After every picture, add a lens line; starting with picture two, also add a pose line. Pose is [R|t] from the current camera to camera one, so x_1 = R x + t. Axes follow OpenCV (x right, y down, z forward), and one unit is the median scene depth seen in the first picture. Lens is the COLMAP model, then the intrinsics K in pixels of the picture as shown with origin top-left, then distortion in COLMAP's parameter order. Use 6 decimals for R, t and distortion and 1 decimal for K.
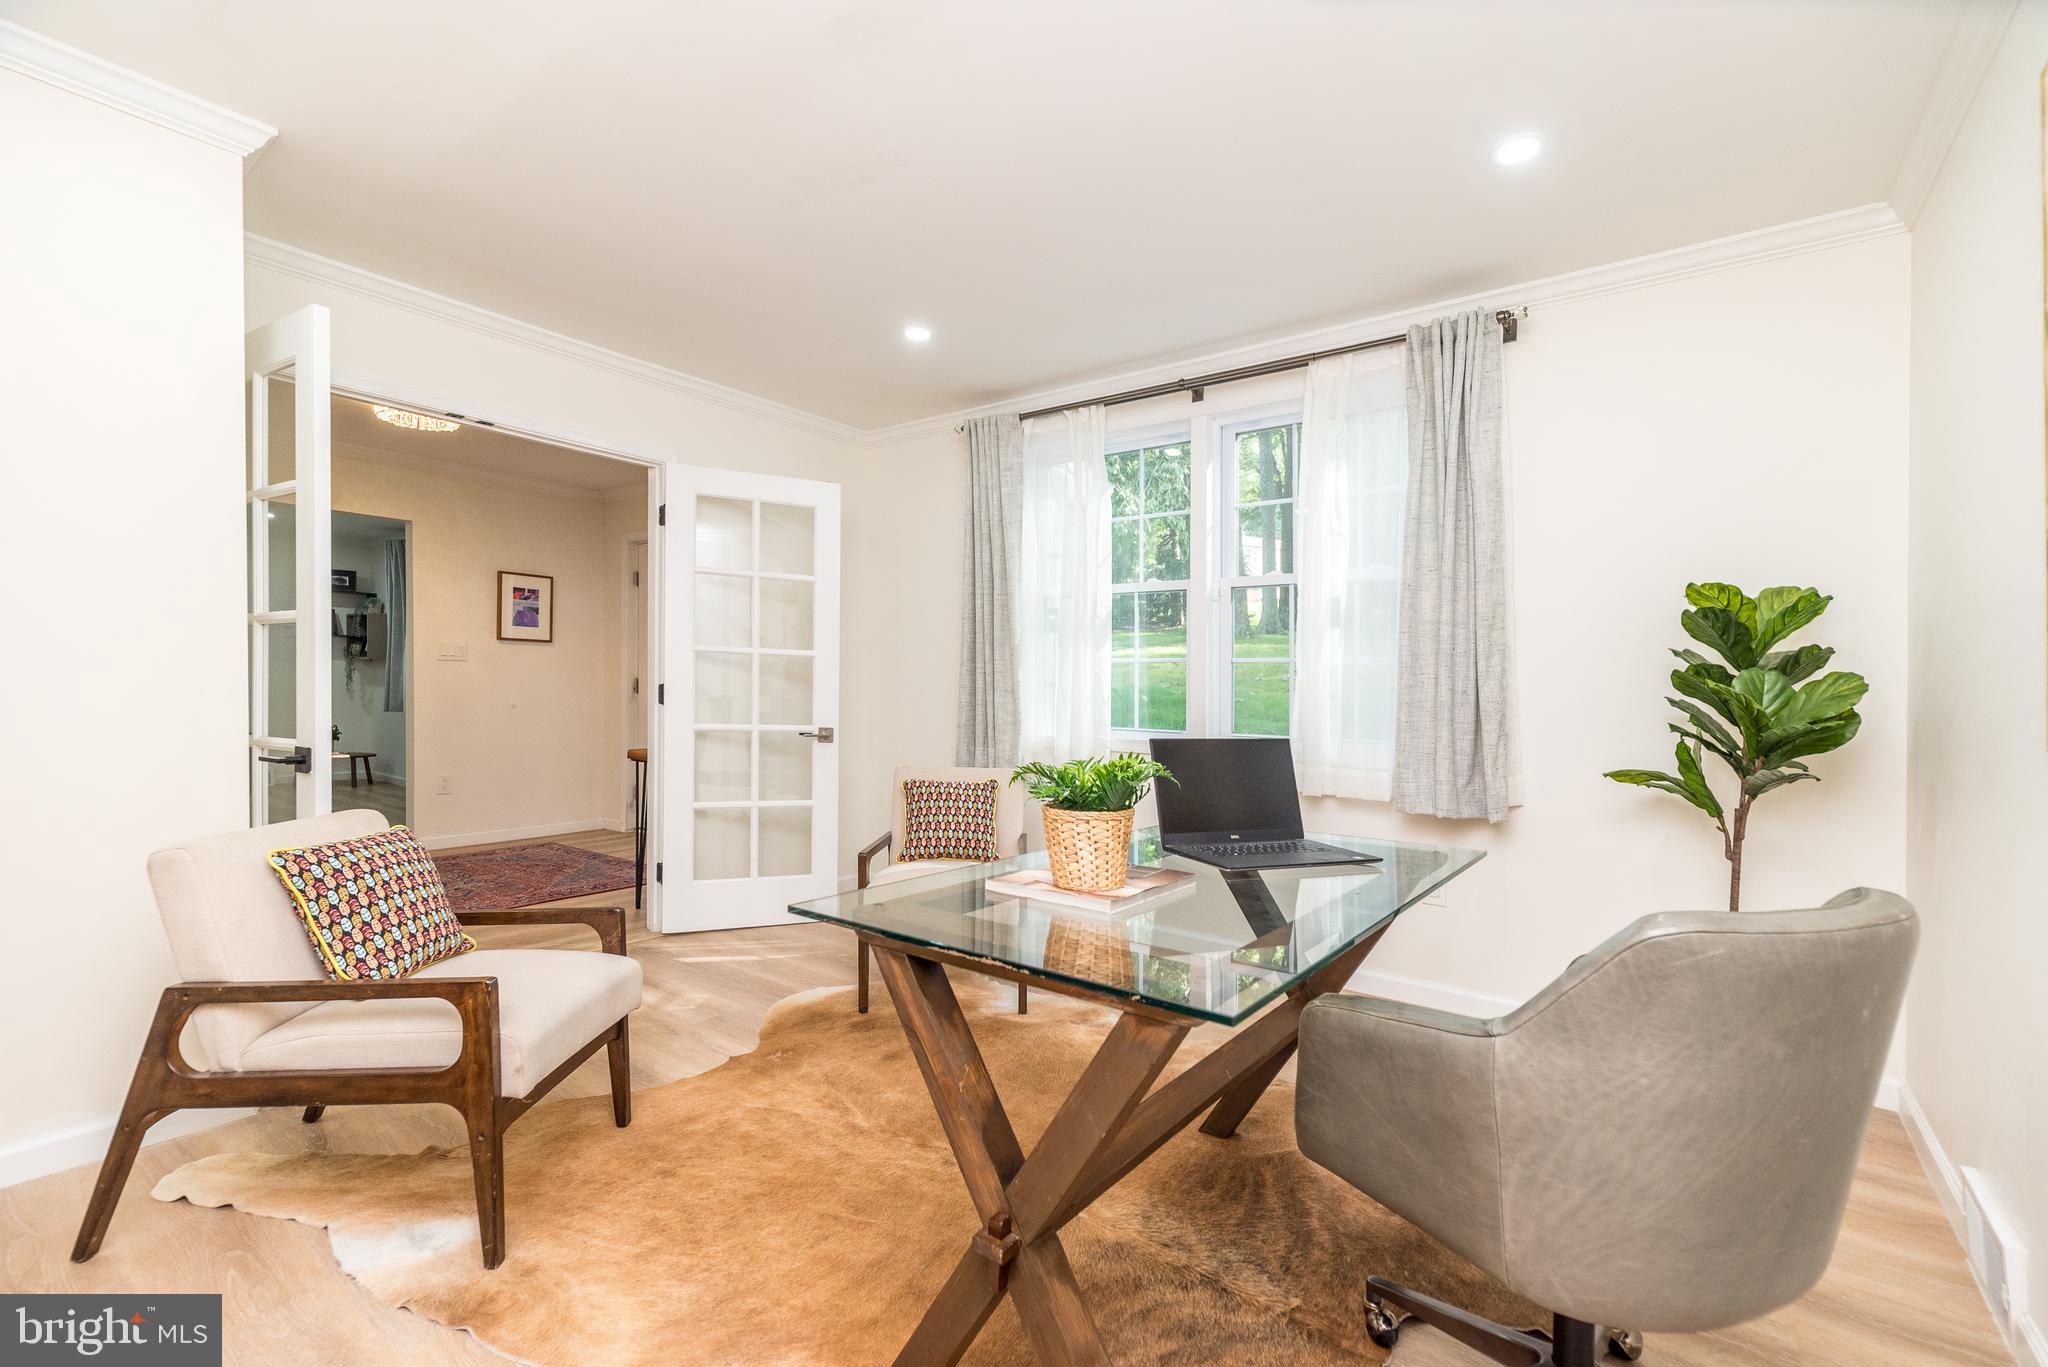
lens RADIAL K [[902.9, 0, 1024.0], [0, 902.9, 683.5], [0, 0, 1]] dist [0.000962, 0.000069]
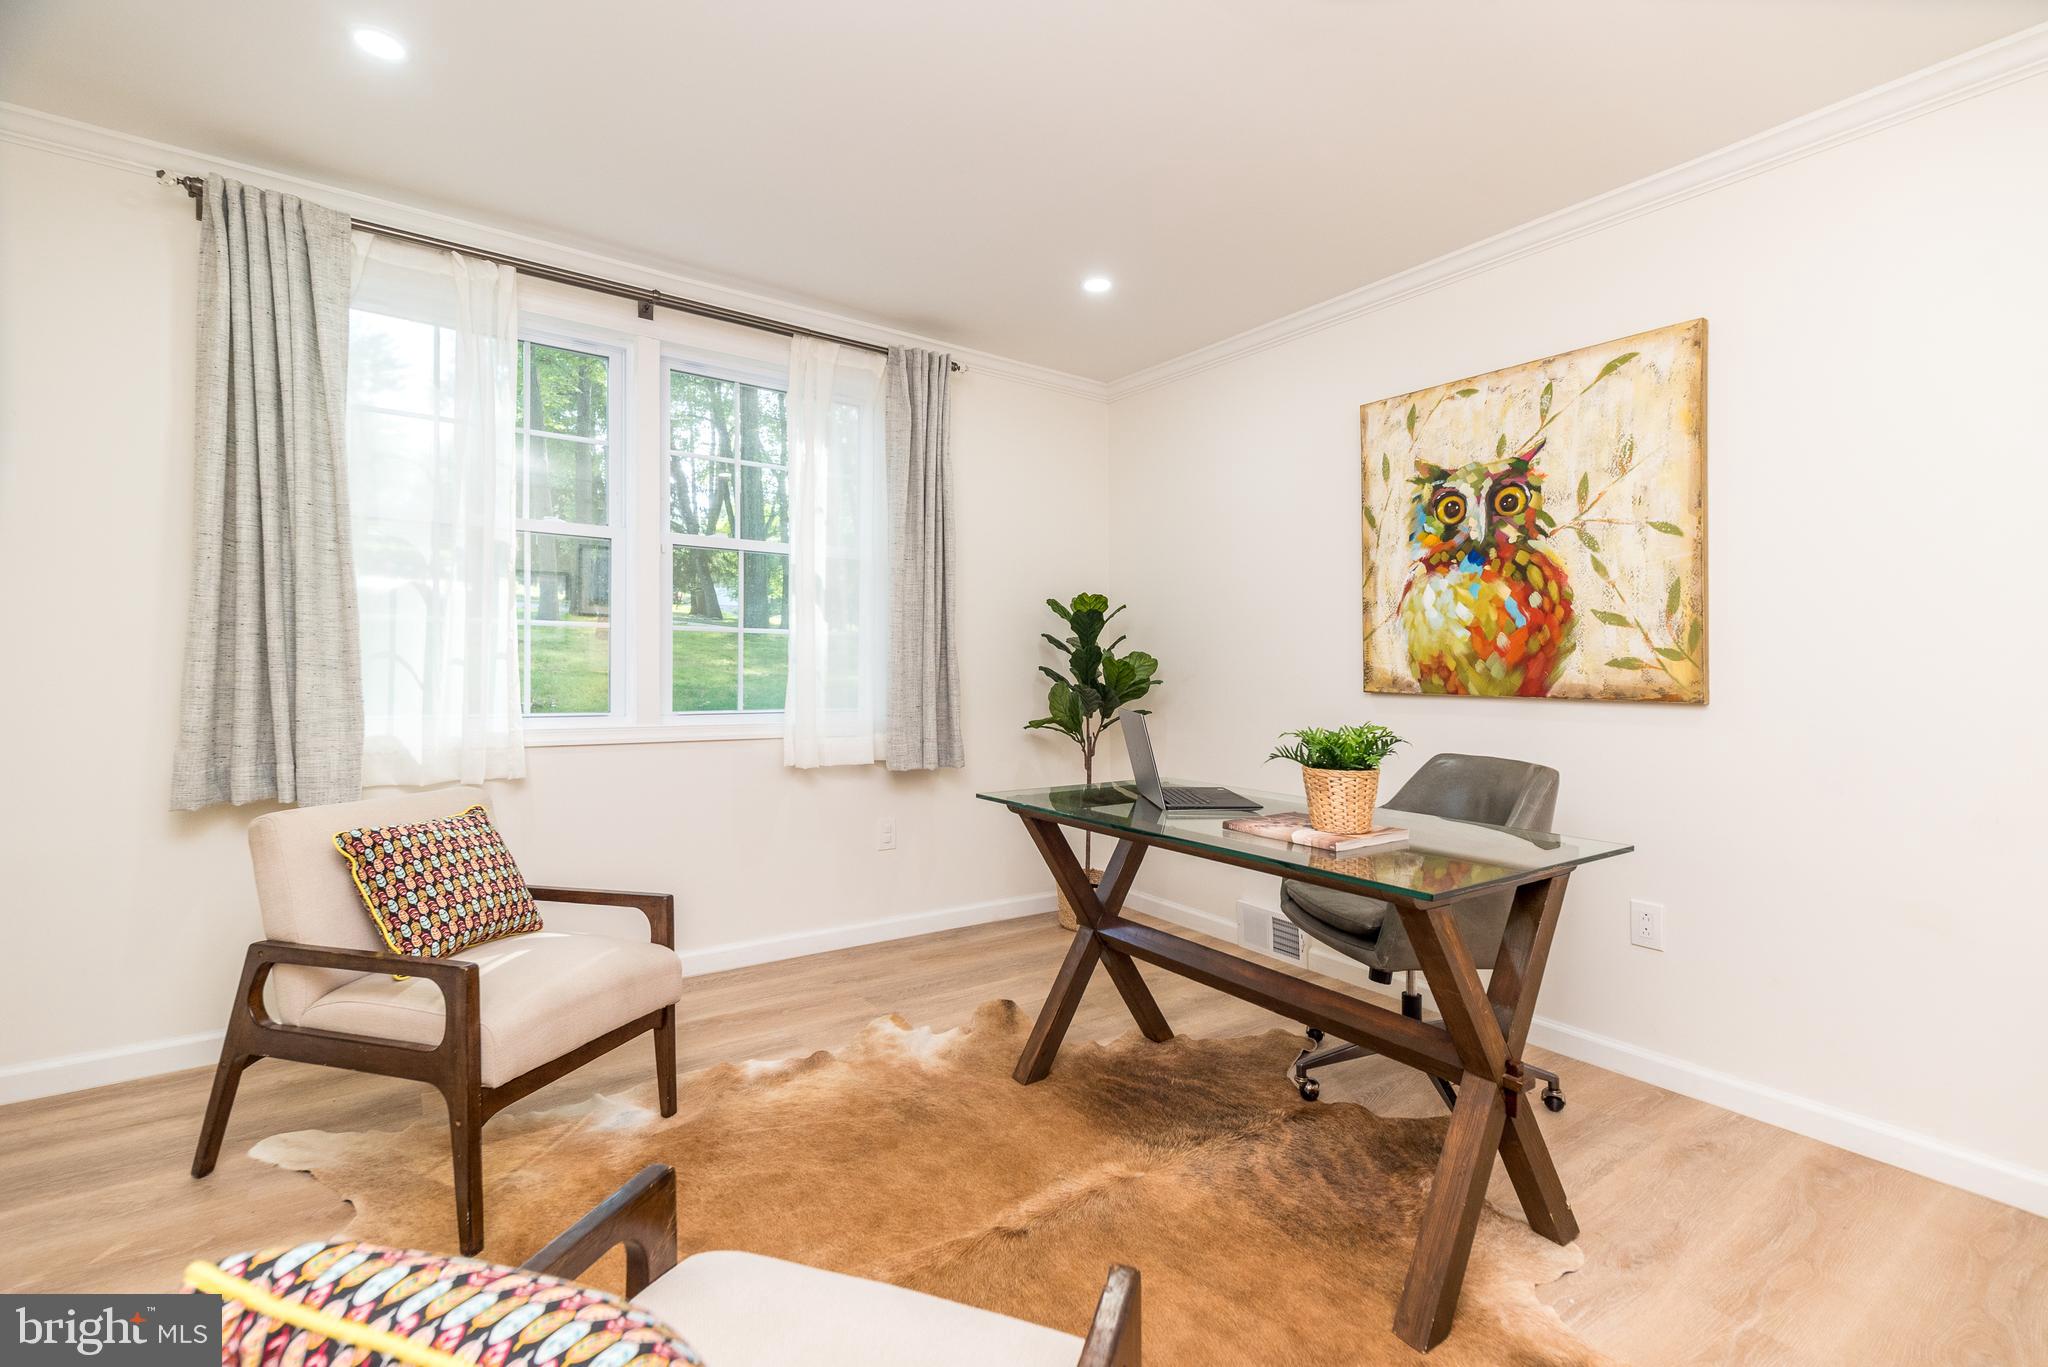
lens RADIAL K [[886.0, 0, 1022.0], [0, 886.0, 646.3], [0, 0, 1]] dist [-0.000858, -0.000084]
pose [[0.302175, 0.009970, 0.953200, -0.554867], [-0.007848, 0.999937, -0.007971, -0.005438], [-0.953220, -0.005072, 0.302234, 0.481227]]
